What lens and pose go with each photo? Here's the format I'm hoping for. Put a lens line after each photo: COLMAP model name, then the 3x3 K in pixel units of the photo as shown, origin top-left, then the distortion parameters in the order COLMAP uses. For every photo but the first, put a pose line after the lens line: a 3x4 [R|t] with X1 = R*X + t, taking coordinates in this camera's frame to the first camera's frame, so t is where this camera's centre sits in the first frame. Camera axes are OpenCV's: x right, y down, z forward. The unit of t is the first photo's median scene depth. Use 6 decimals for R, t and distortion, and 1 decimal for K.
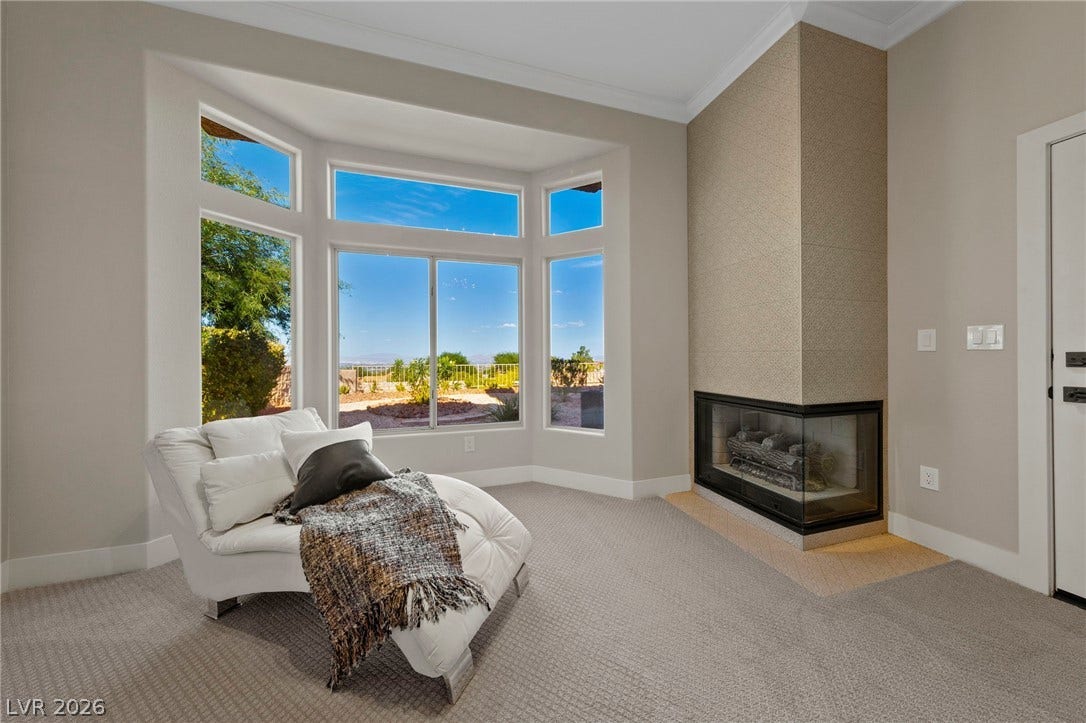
lens RADIAL K [[346.5, 0, 539.8], [0, 346.5, 356.2], [0, 0, 1]] dist [0.000735, 0.000057]
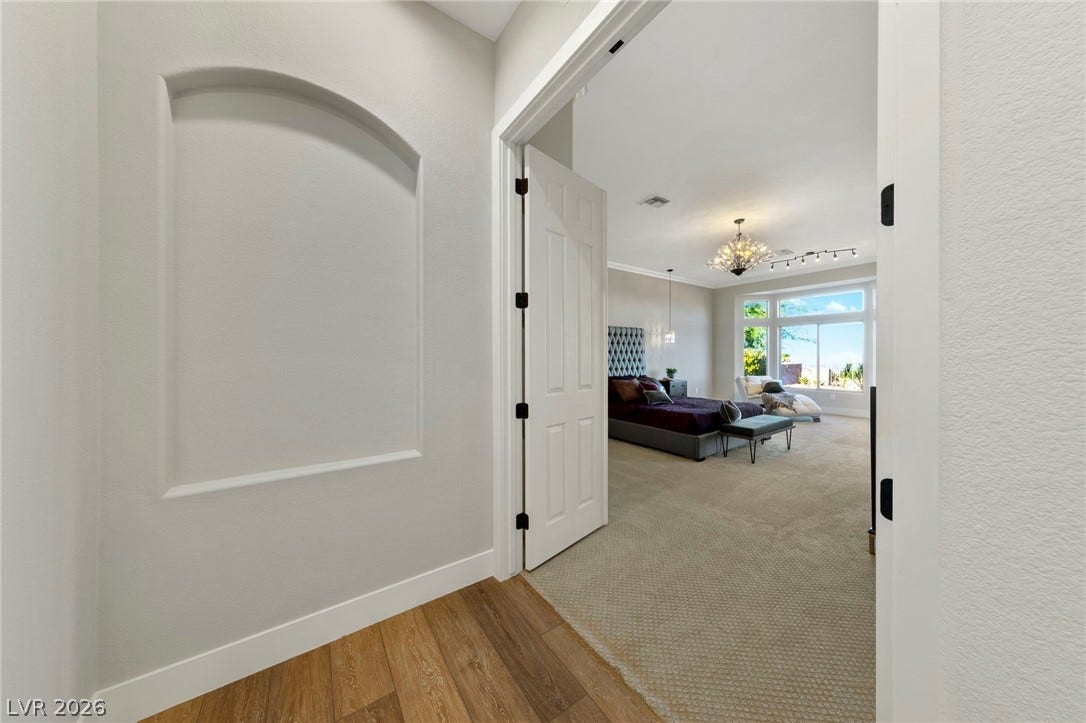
lens RADIAL K [[346.5, 0, 539.8], [0, 346.5, 356.2], [0, 0, 1]] dist [0.000735, 0.000057]
pose [[0.307783, 0.003974, -0.951448, 2.447107], [-0.004327, 0.999987, 0.002777, -0.065649], [0.951447, 0.003262, 0.307796, -2.874874]]
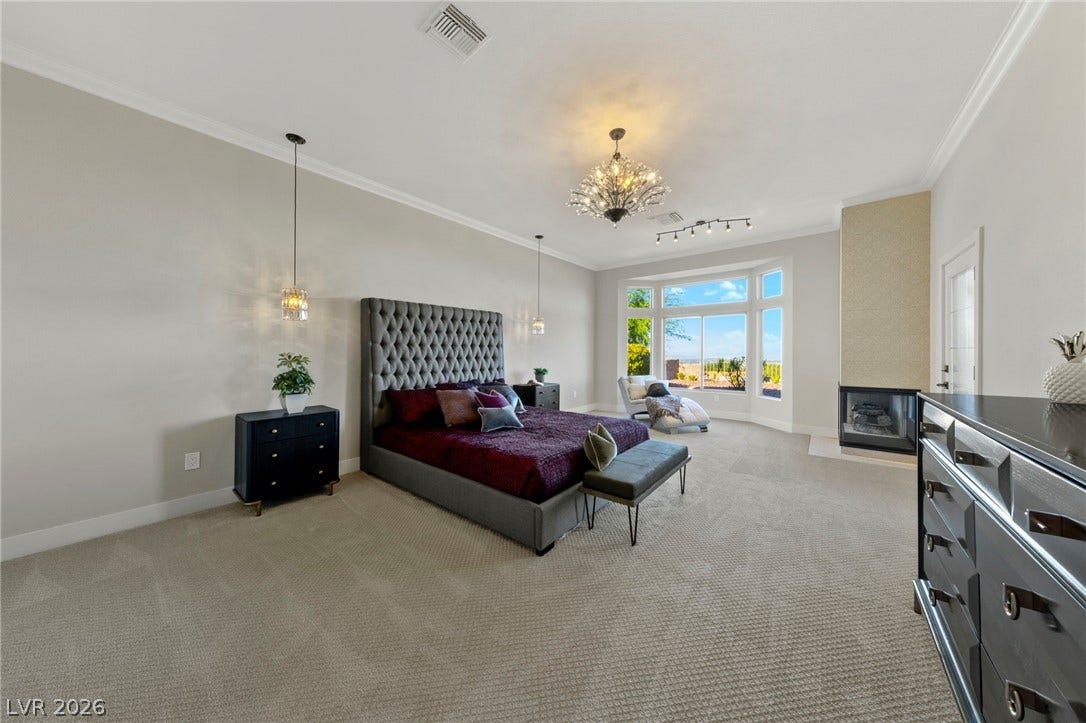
lens RADIAL K [[346.5, 0, 539.8], [0, 346.5, 356.2], [0, 0, 1]] dist [0.000735, 0.000057]
pose [[0.555915, 0.015977, -0.831085, 1.605483], [-0.007343, 0.999871, 0.014310, -0.067351], [0.831206, -0.001852, 0.555961, -1.874192]]
